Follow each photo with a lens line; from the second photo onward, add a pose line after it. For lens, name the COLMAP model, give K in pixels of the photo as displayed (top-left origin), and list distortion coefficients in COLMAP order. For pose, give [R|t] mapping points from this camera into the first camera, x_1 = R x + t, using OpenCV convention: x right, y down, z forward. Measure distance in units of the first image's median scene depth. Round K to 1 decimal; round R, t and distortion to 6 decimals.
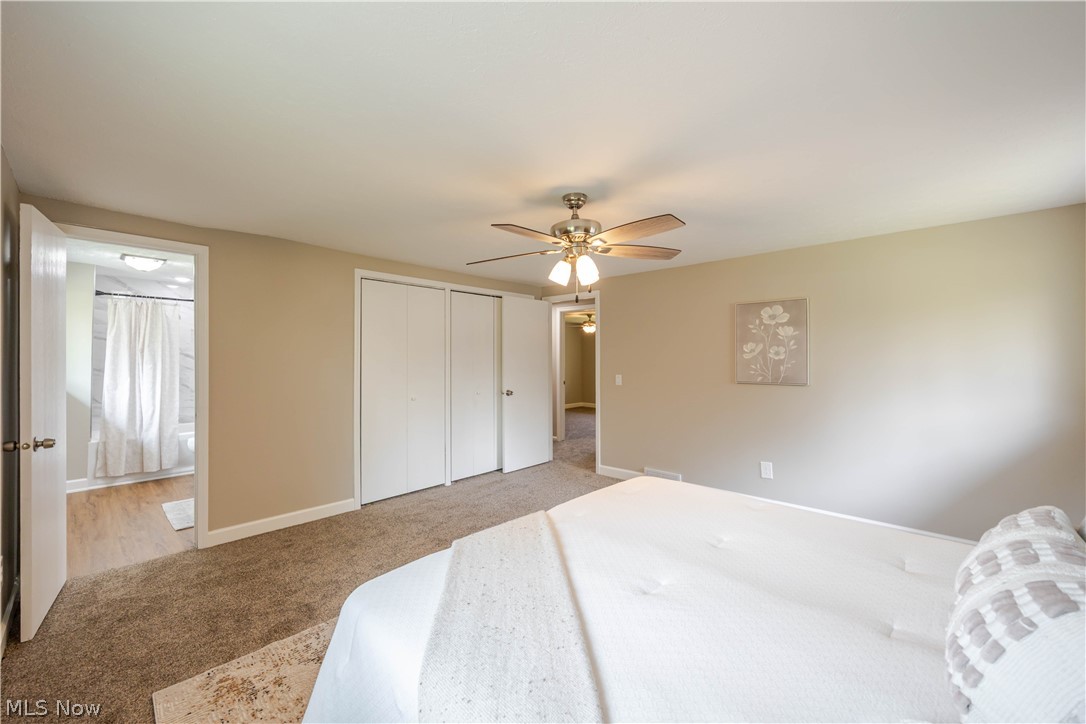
lens RADIAL K [[424.4, 0, 537.0], [0, 424.4, 356.2], [0, 0, 1]] dist [-0.000373, -0.000211]
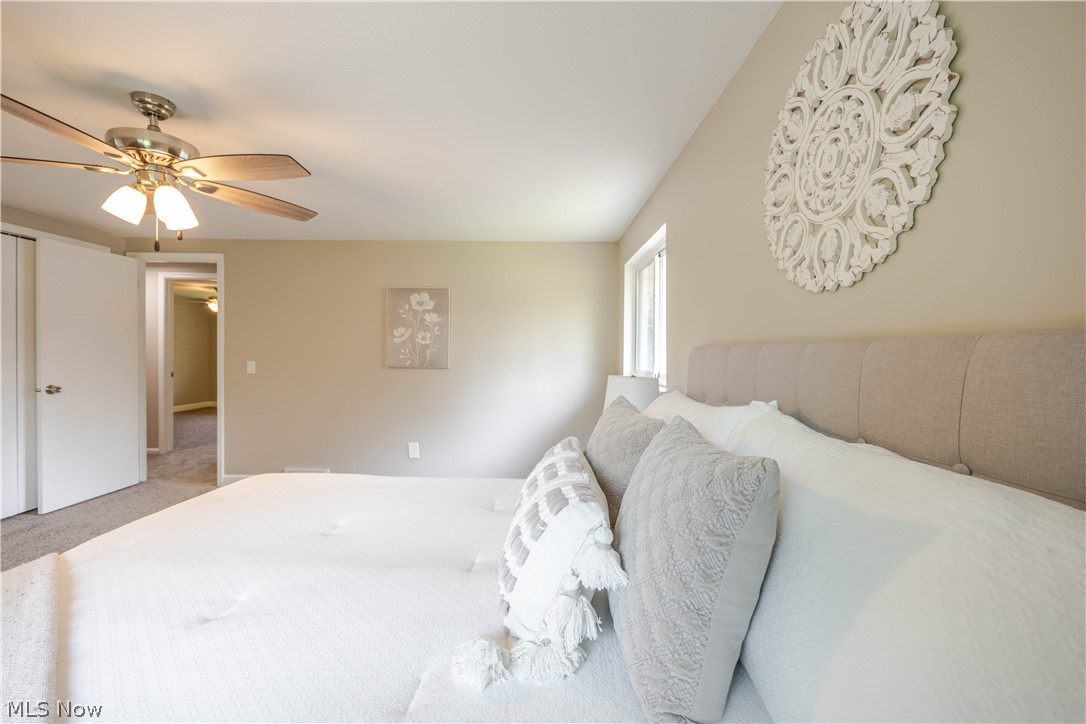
lens RADIAL K [[429.3, 0, 543.0], [0, 429.3, 362.0], [0, 0, 1]] dist [-0.002605, -0.000403]
pose [[0.731811, -0.000795, 0.681507, 0.075490], [-0.018814, 0.999595, 0.021369, 0.031814], [-0.681248, -0.028460, 0.731499, 0.023887]]
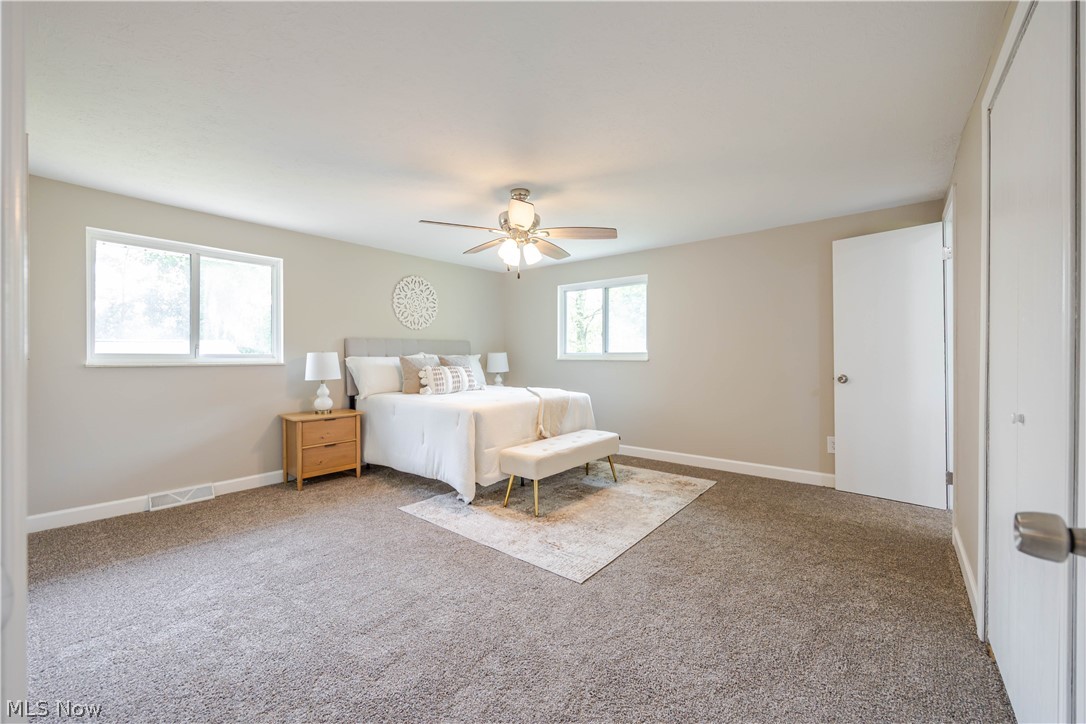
lens RADIAL K [[429.3, 0, 543.0], [0, 429.3, 362.0], [0, 0, 1]] dist [-0.002605, -0.000403]
pose [[-0.997301, -0.000591, -0.073423, 0.107544], [-0.001404, 0.999938, 0.011023, 0.087990], [0.073412, 0.011096, -0.997240, 1.938761]]
